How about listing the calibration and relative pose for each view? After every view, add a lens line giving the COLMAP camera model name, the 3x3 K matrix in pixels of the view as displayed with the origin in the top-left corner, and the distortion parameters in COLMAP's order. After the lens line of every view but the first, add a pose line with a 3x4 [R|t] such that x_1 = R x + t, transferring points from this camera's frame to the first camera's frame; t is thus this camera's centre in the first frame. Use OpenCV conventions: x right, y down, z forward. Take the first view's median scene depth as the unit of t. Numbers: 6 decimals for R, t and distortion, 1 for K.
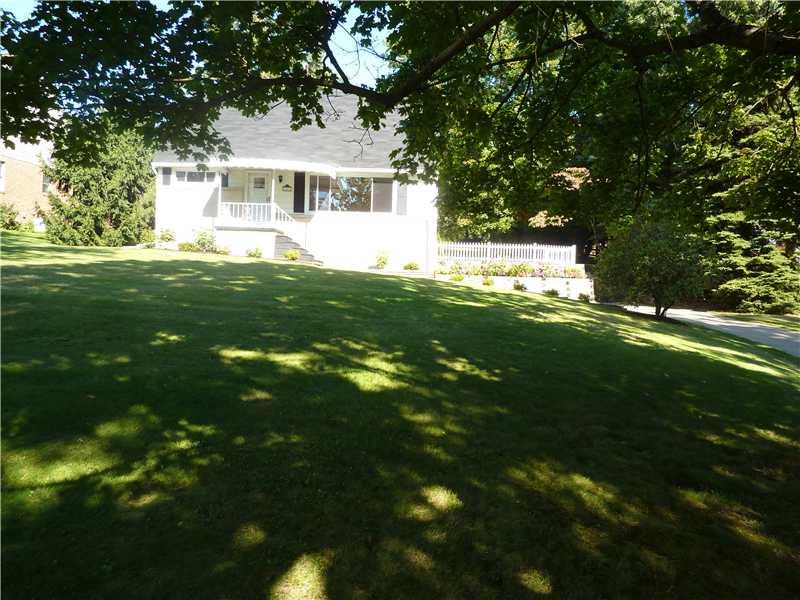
lens RADIAL K [[605.9, 0, 397.2], [0, 605.9, 295.8], [0, 0, 1]] dist [-0.007754, -0.005649]
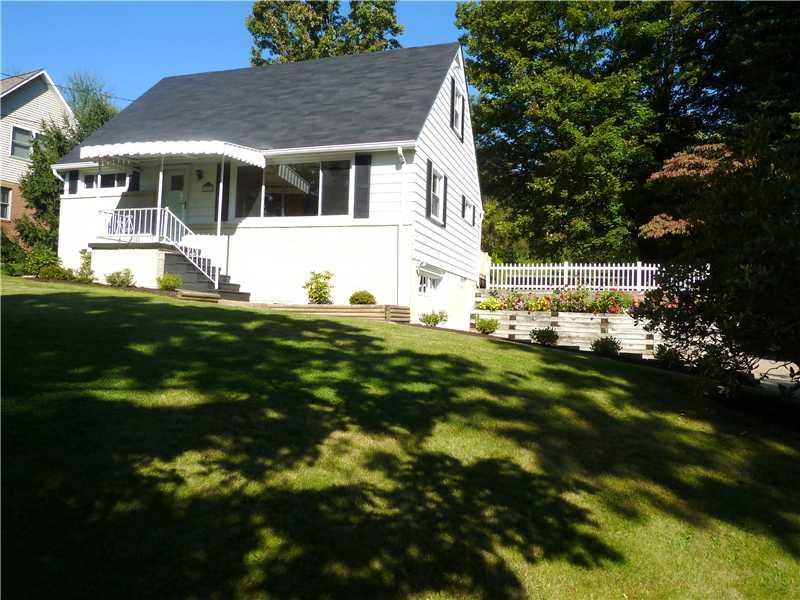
lens RADIAL K [[605.9, 0, 397.2], [0, 605.9, 295.8], [0, 0, 1]] dist [-0.007754, -0.005649]
pose [[0.960392, -0.011905, -0.278399, 0.214453], [-0.002768, 0.998630, -0.052251, -0.019447], [0.278639, 0.050952, 0.959043, 0.406437]]
